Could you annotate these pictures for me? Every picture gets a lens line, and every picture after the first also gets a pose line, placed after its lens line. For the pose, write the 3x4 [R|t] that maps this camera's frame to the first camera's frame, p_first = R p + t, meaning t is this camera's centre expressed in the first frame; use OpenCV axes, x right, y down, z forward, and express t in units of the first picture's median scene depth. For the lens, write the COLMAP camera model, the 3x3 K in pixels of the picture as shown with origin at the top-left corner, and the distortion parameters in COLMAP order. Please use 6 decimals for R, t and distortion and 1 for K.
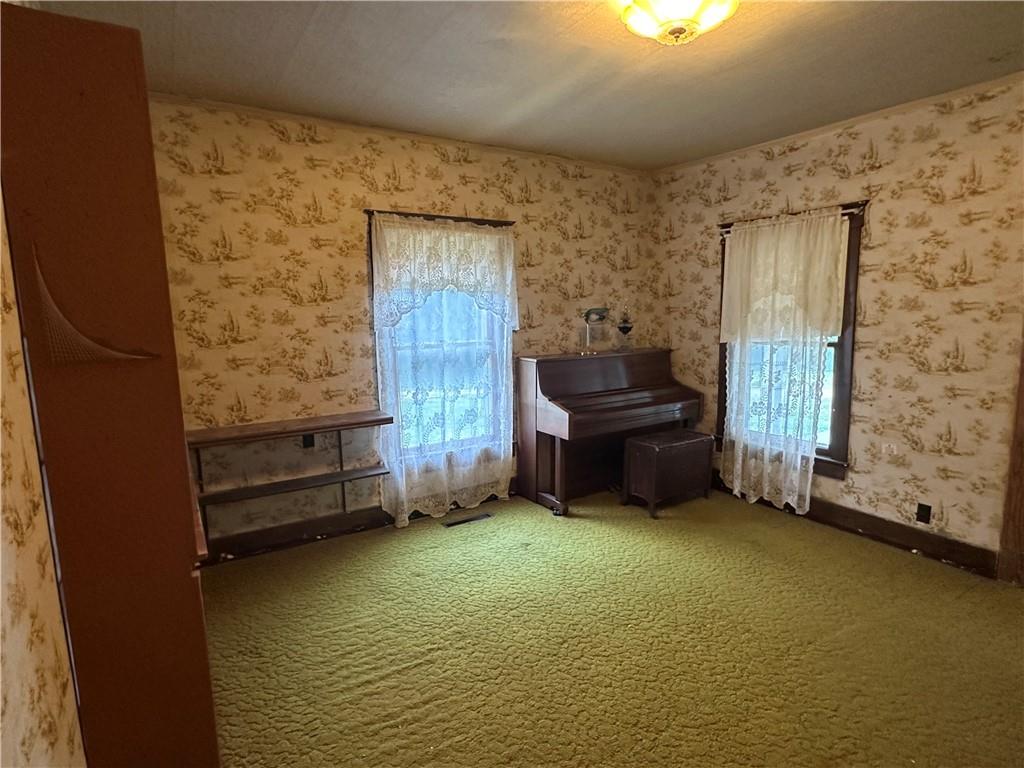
lens RADIAL K [[543.8, 0, 511.1], [0, 543.8, 388.9], [0, 0, 1]] dist [-0.006516, 0.000519]
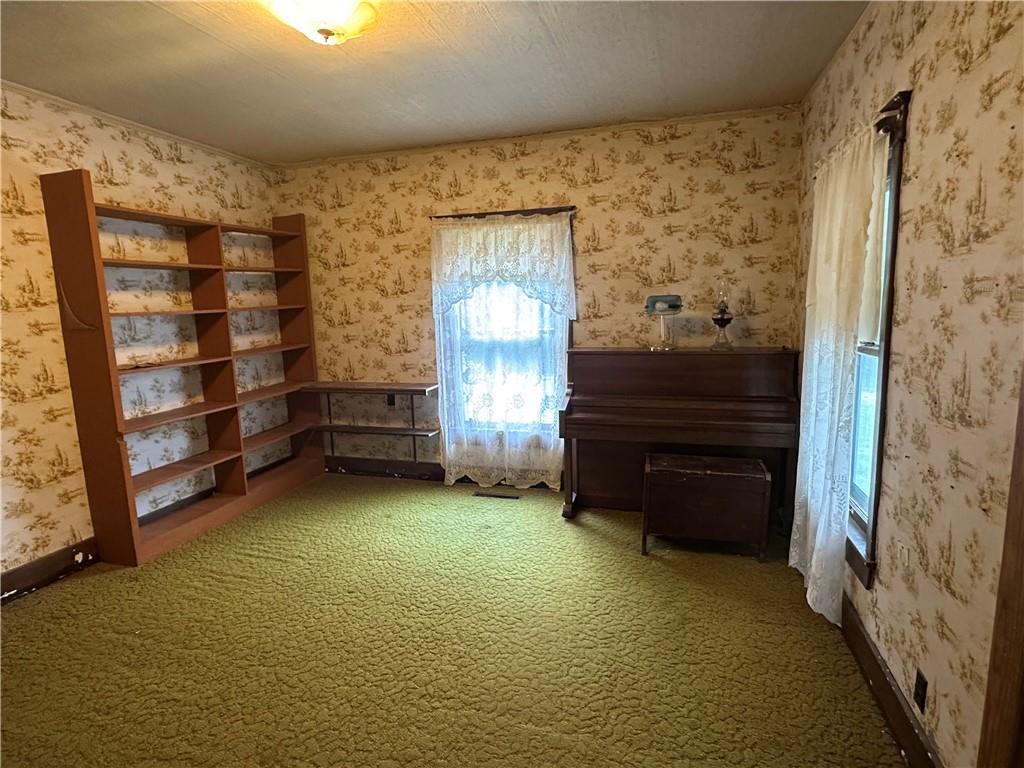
lens RADIAL K [[543.8, 0, 511.1], [0, 543.8, 388.9], [0, 0, 1]] dist [-0.006516, 0.000519]
pose [[0.663245, 0.114459, -0.739598, 0.757339], [-0.095243, 0.993109, 0.068281, -0.047484], [0.742317, 0.025155, 0.669576, 0.318841]]
